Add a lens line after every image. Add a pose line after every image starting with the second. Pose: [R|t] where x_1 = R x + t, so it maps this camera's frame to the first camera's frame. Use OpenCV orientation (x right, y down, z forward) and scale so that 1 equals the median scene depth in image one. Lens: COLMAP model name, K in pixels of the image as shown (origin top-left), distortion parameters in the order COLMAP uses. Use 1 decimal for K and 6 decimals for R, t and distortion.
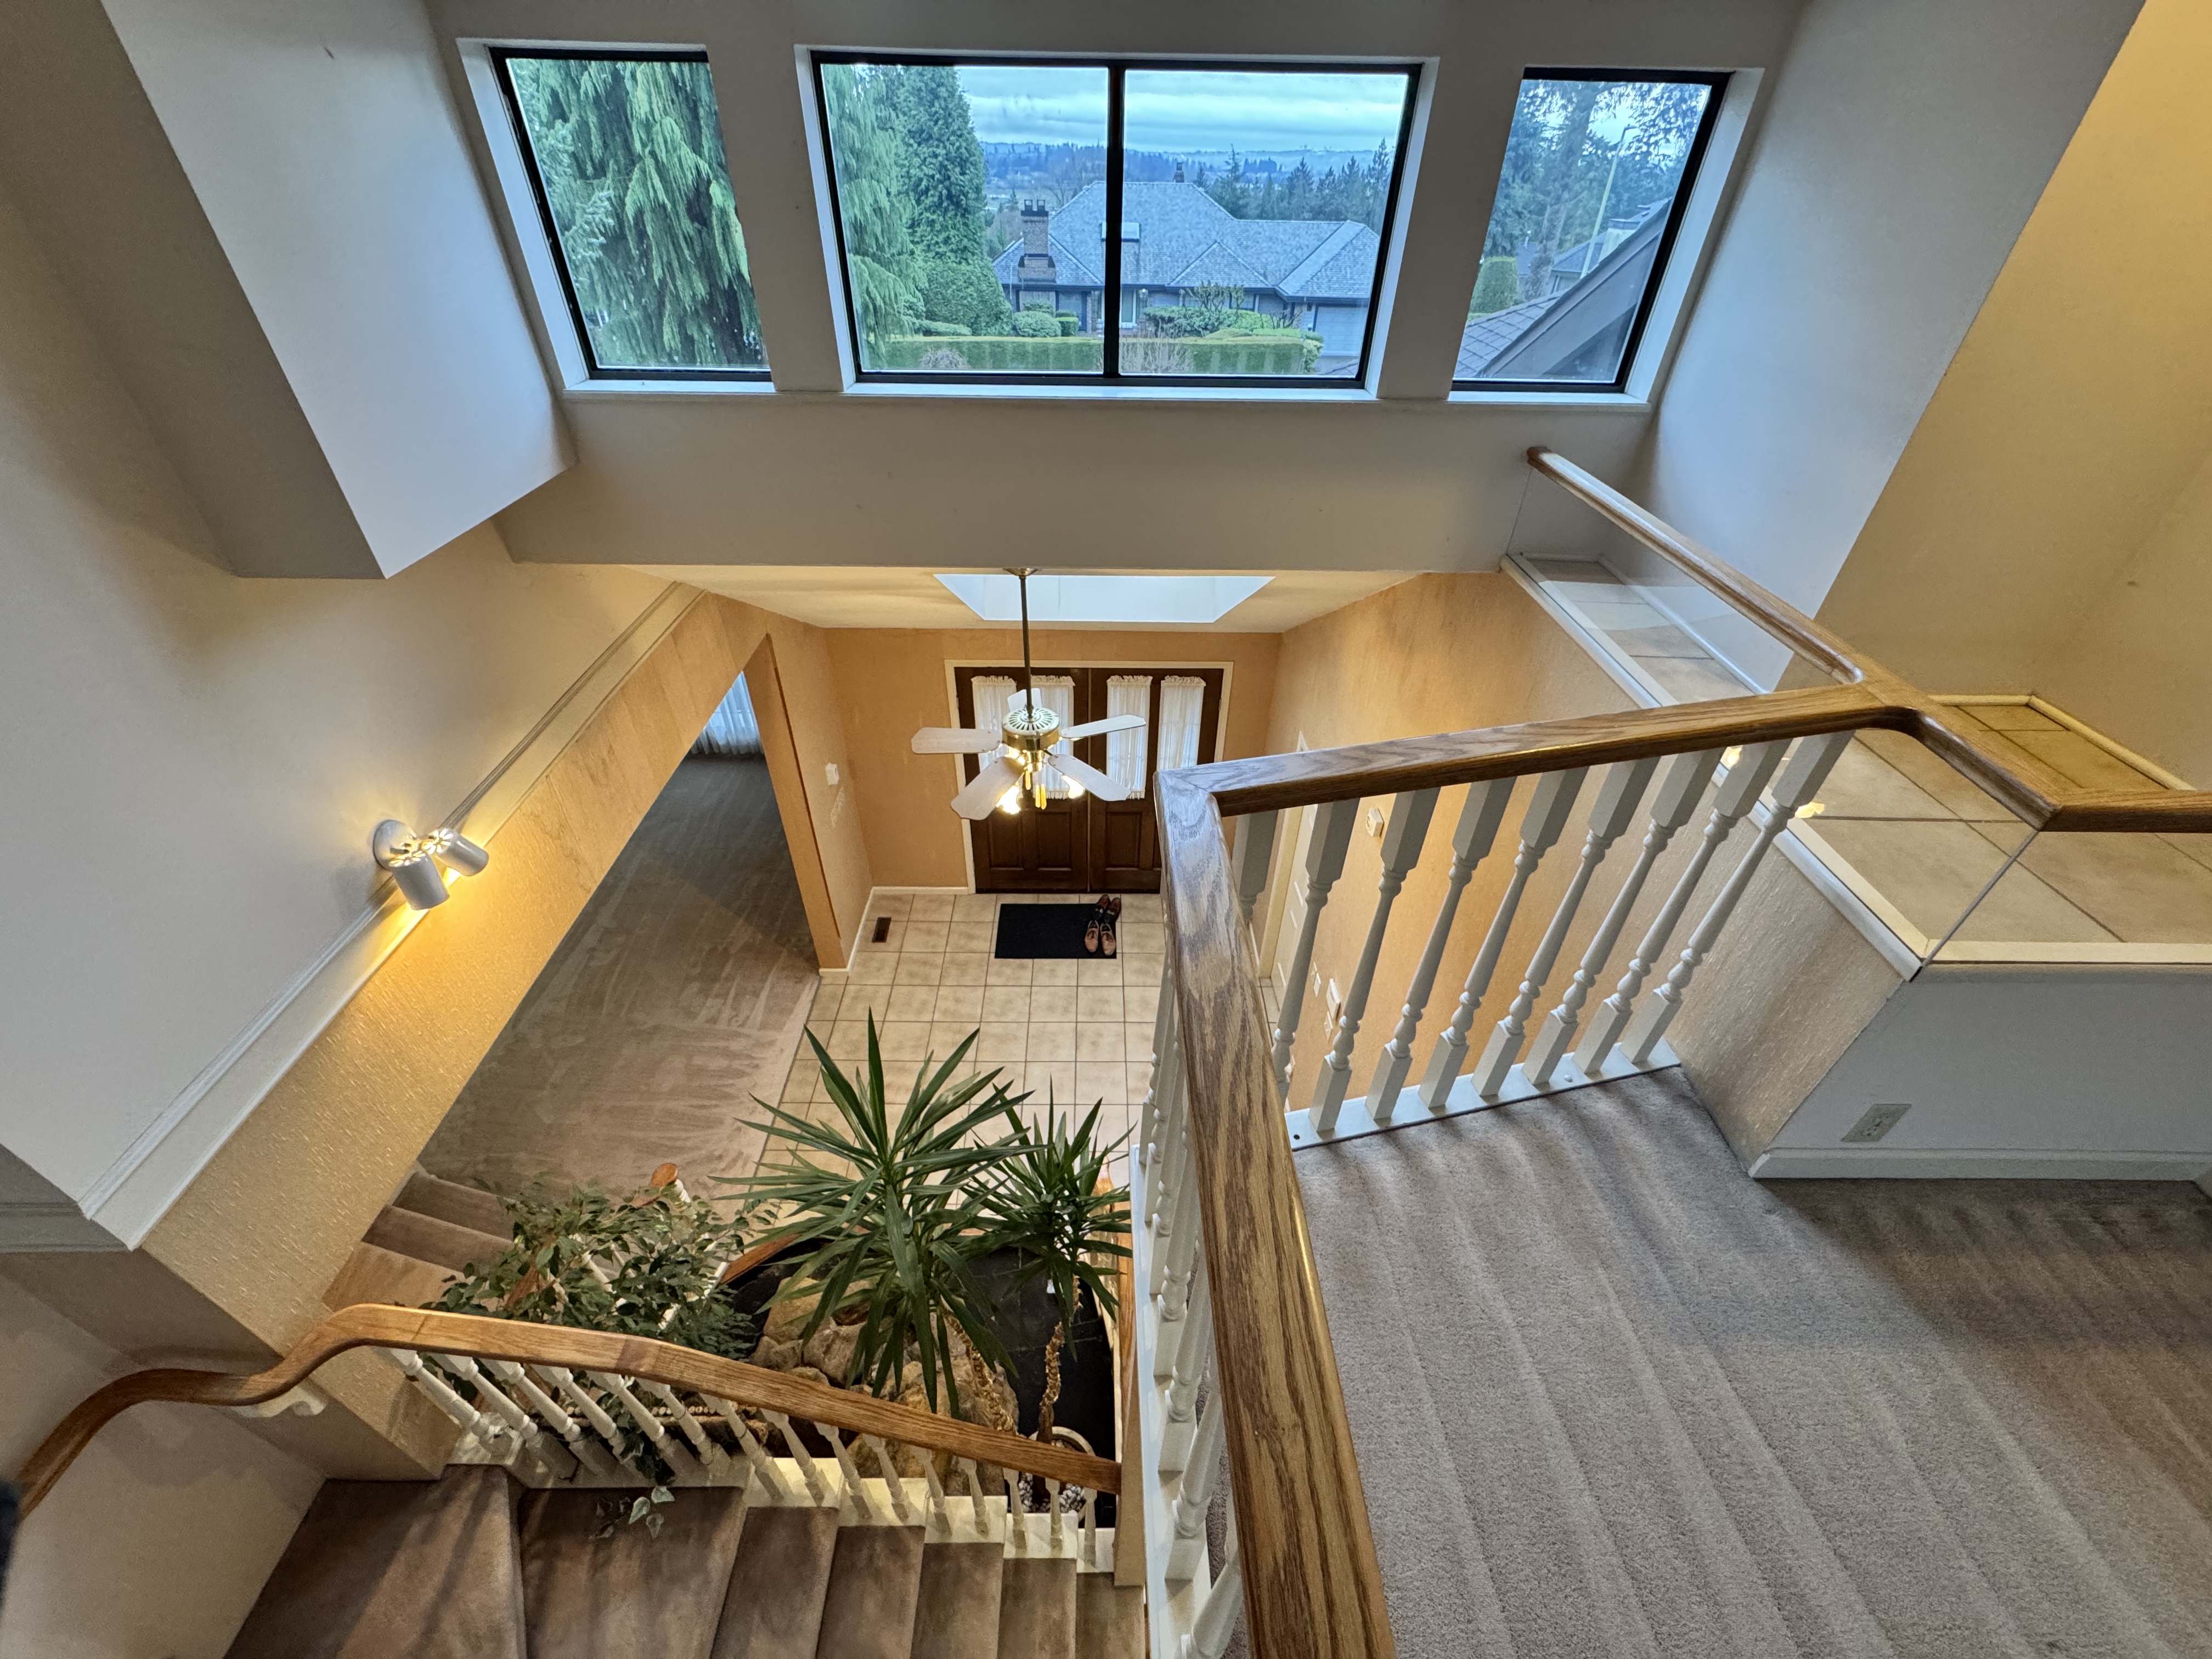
lens RADIAL K [[887.7, 0, 1101.1], [0, 887.7, 832.1], [0, 0, 1]] dist [-0.000496, -0.000035]
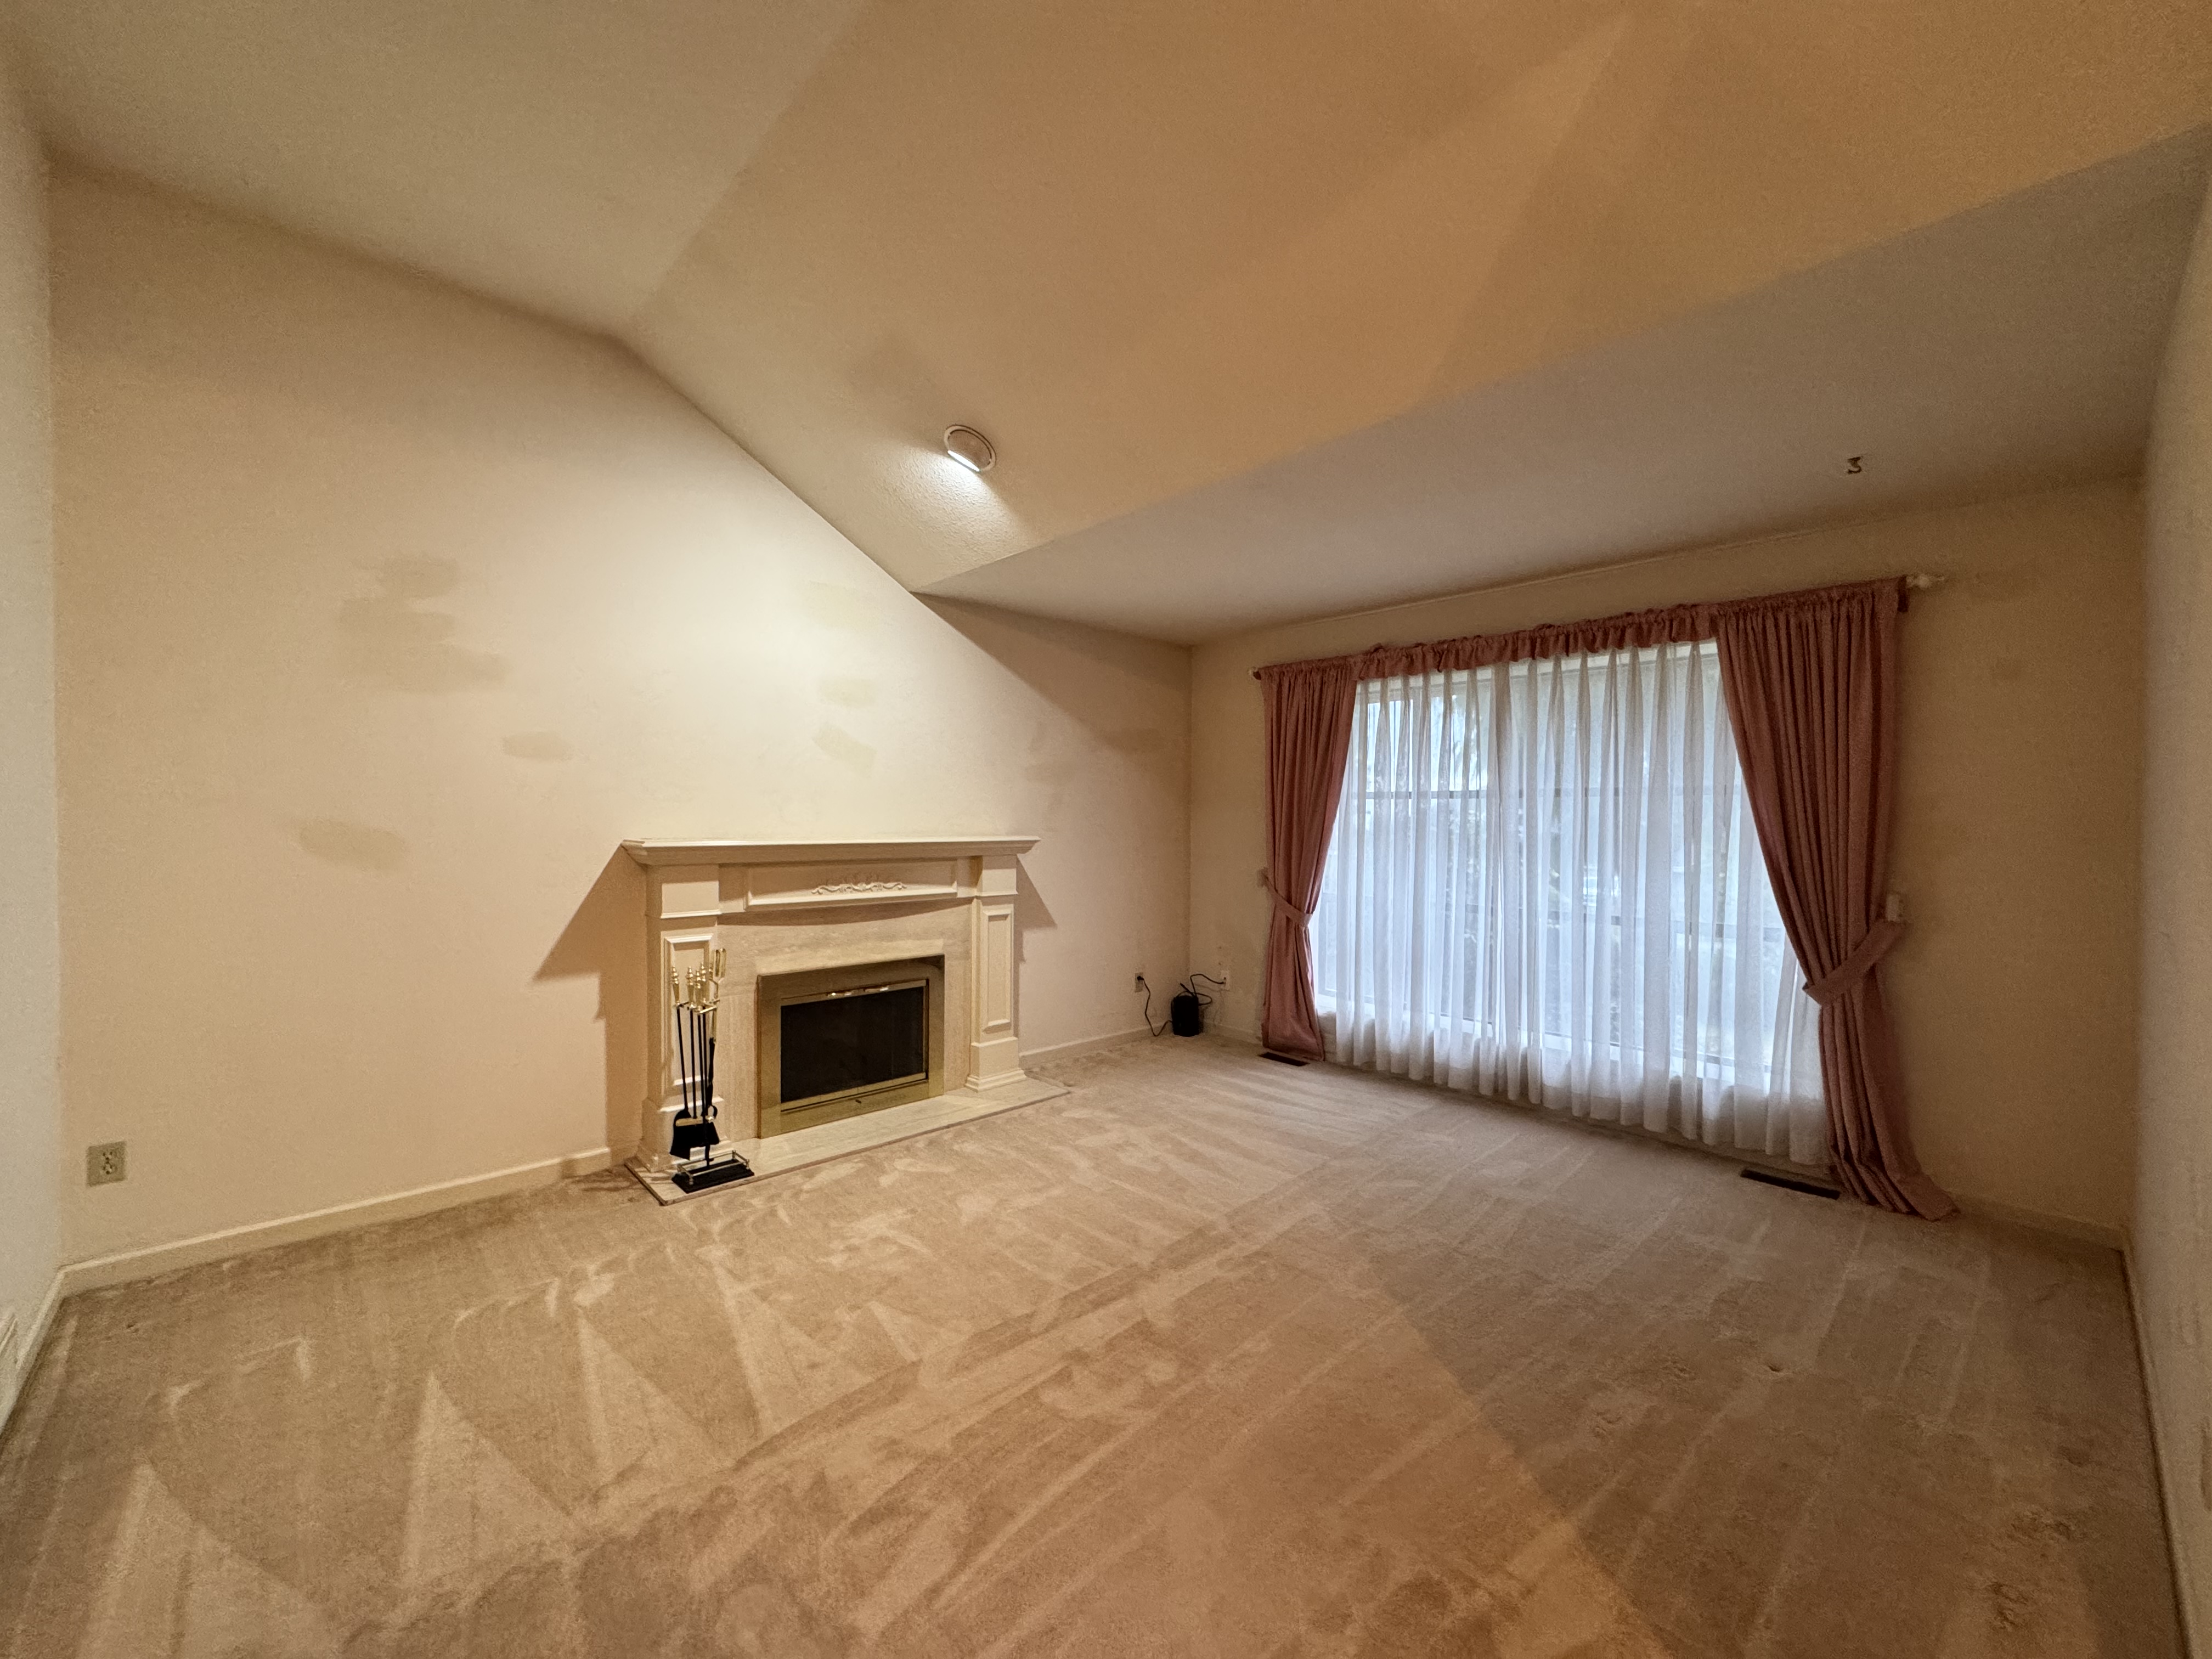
lens RADIAL K [[887.7, 0, 1106.3], [0, 887.7, 831.0], [0, 0, 1]] dist [-0.000496, -0.000035]
pose [[0.681880, -0.002431, -0.731460, -0.306837], [-0.443128, 0.794232, -0.415732, 0.101969], [0.581960, 0.607610, 0.540494, 0.667378]]
